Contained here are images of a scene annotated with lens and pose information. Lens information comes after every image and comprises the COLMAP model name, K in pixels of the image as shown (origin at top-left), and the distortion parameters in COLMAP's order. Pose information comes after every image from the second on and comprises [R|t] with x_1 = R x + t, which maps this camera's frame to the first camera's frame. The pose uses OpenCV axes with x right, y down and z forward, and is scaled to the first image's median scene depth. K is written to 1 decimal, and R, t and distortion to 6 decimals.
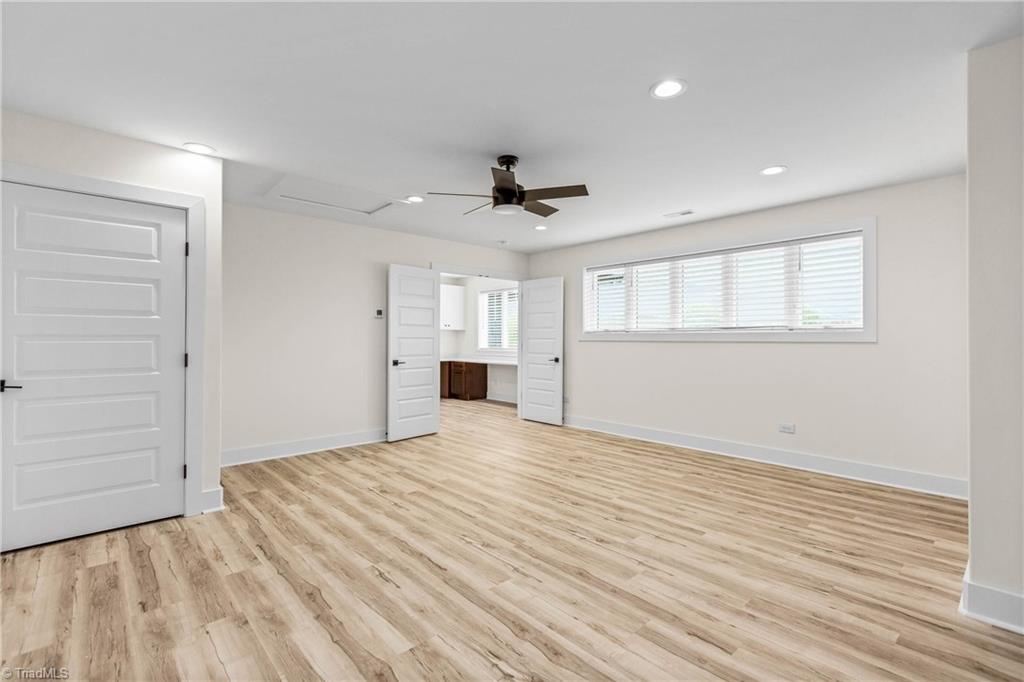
lens RADIAL K [[465.6, 0, 507.0], [0, 465.6, 337.0], [0, 0, 1]] dist [-0.003480, -0.001306]
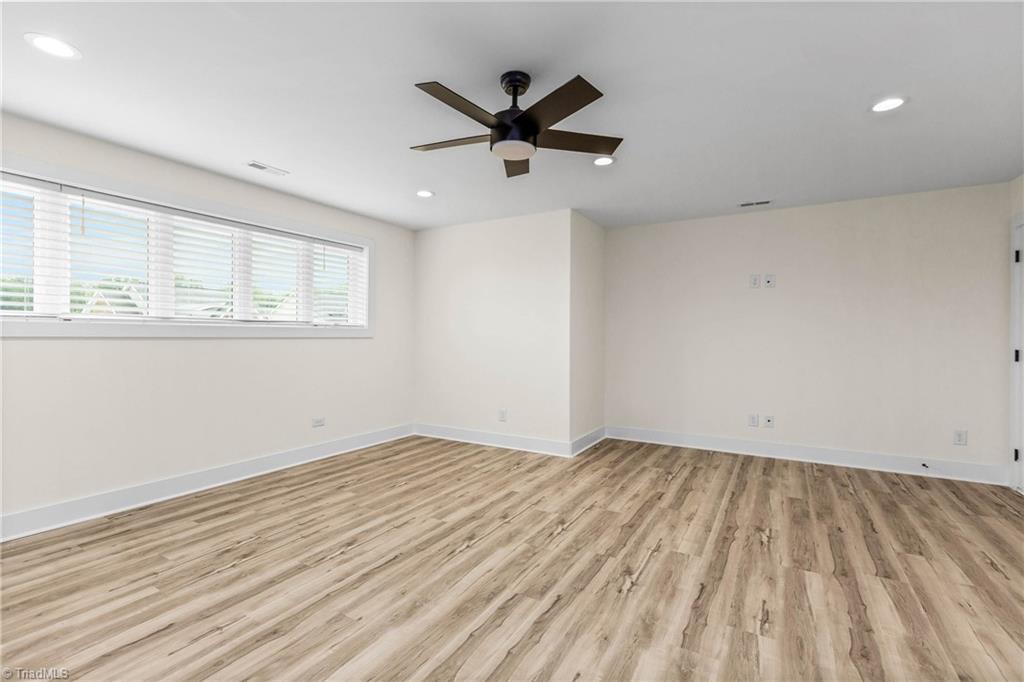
lens RADIAL K [[465.6, 0, 505.6], [0, 465.6, 343.8], [0, 0, 1]] dist [-0.003480, -0.001306]
pose [[-0.296125, -0.020947, 0.954919, -0.774706], [-0.007440, 0.999780, 0.019623, 0.002206], [-0.955120, -0.001294, -0.296216, 1.429640]]
